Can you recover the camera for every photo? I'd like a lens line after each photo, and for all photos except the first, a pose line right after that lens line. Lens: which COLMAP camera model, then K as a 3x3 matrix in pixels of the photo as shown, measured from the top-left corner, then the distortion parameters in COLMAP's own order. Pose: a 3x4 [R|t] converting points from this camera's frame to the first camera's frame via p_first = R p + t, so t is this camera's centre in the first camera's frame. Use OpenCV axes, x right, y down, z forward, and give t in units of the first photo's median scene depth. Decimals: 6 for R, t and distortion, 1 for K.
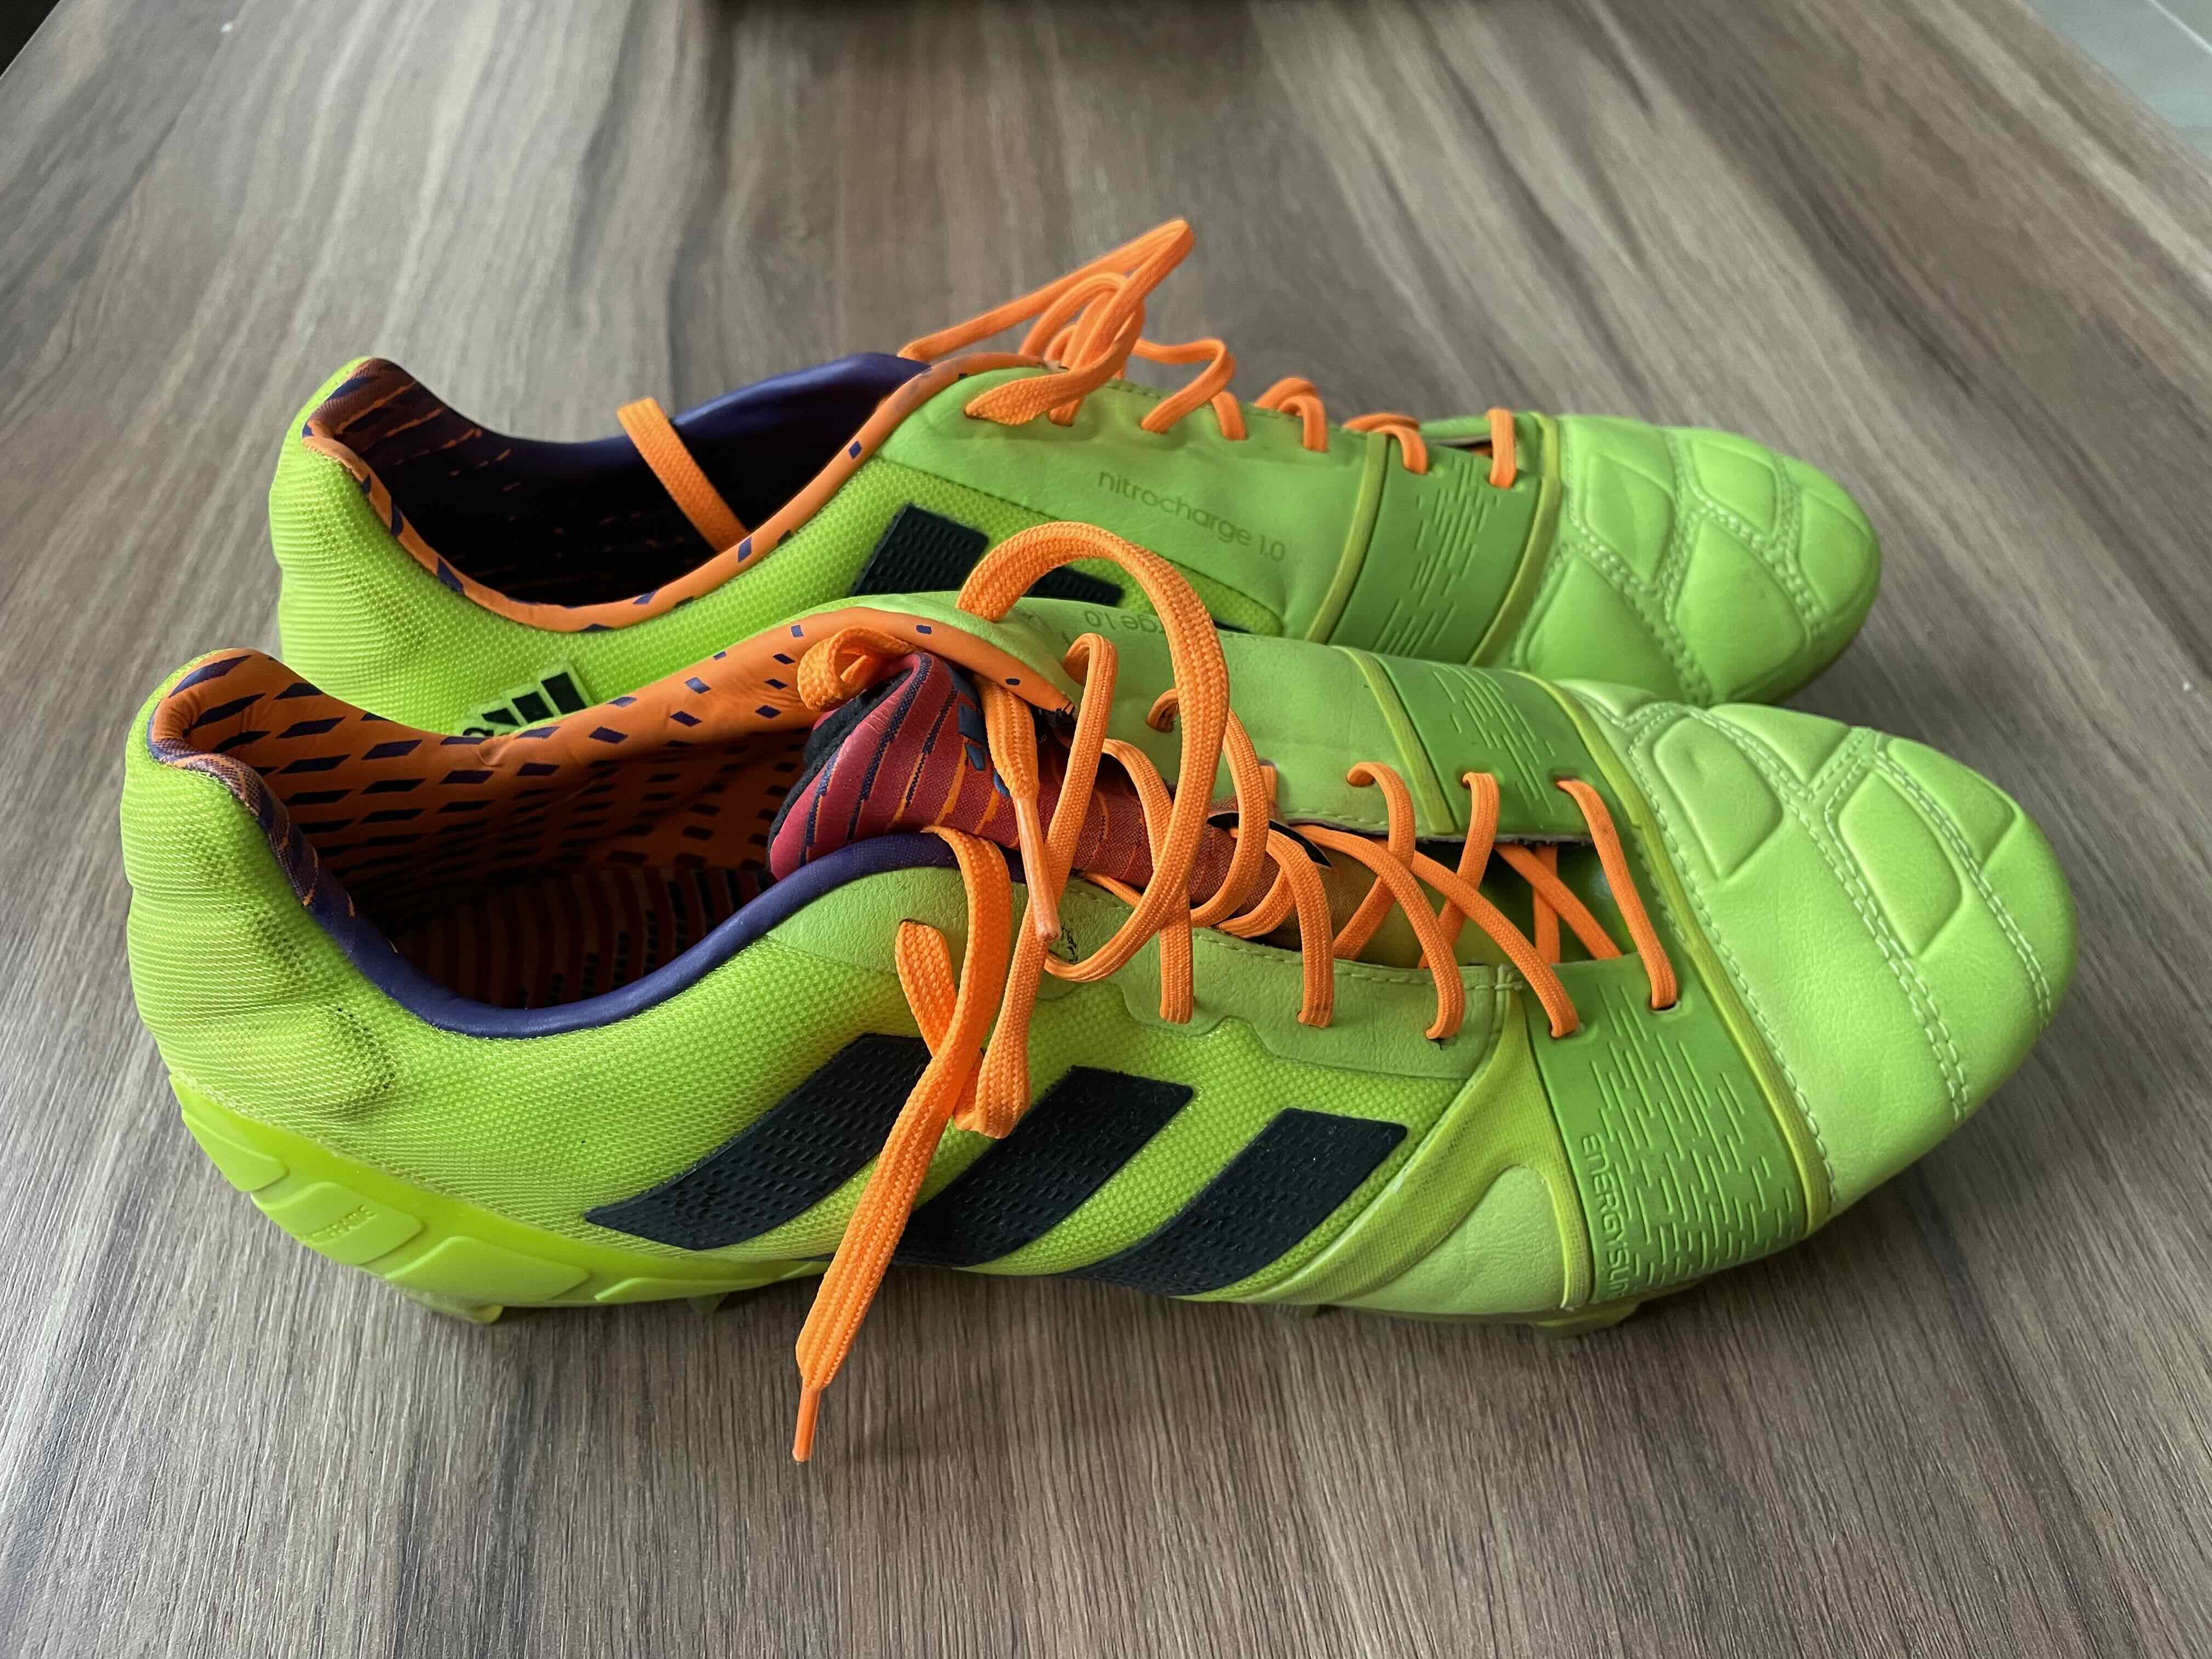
lens RADIAL K [[1682.7, 0, 1099.1], [0, 1682.7, 826.9], [0, 0, 1]] dist [0.061409, -0.098927]
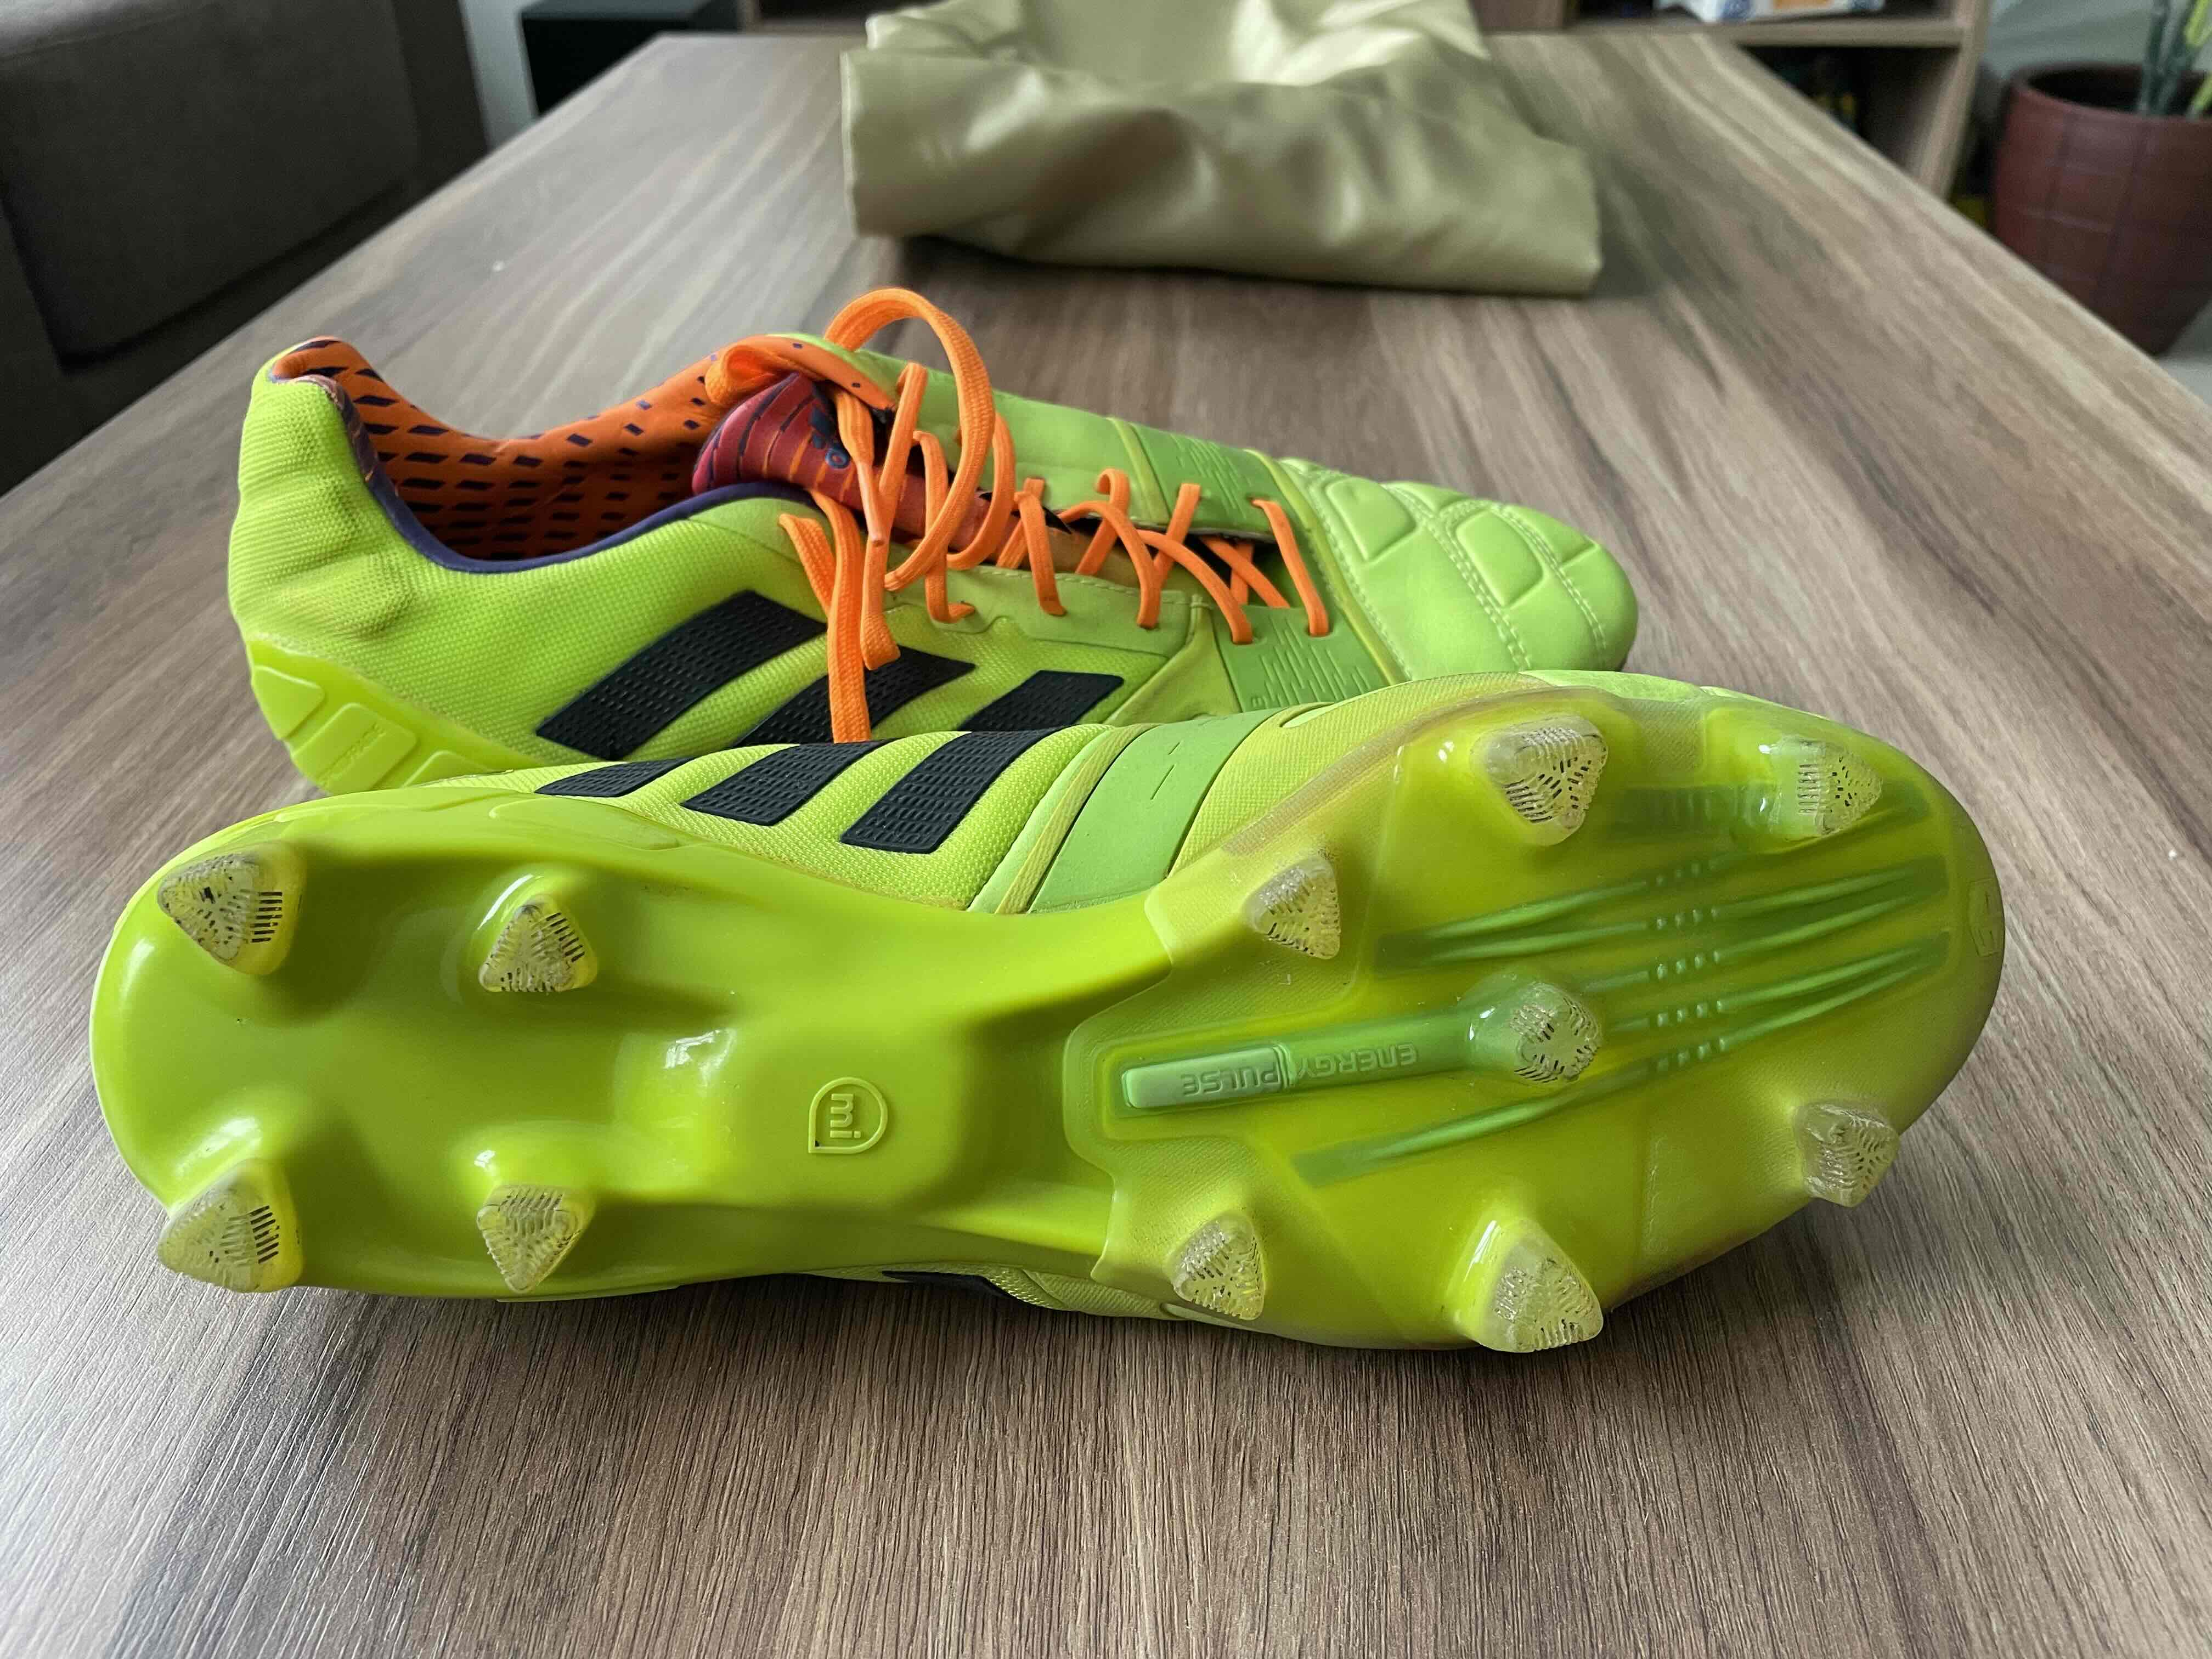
lens RADIAL K [[1682.7, 0, 1084.8], [0, 1682.7, 821.1], [0, 0, 1]] dist [0.061409, -0.098927]
pose [[0.987293, 0.095514, -0.127002, 0.169903], [-0.121230, 0.969425, -0.213351, 0.233866], [0.102741, 0.226037, 0.968686, -0.040479]]
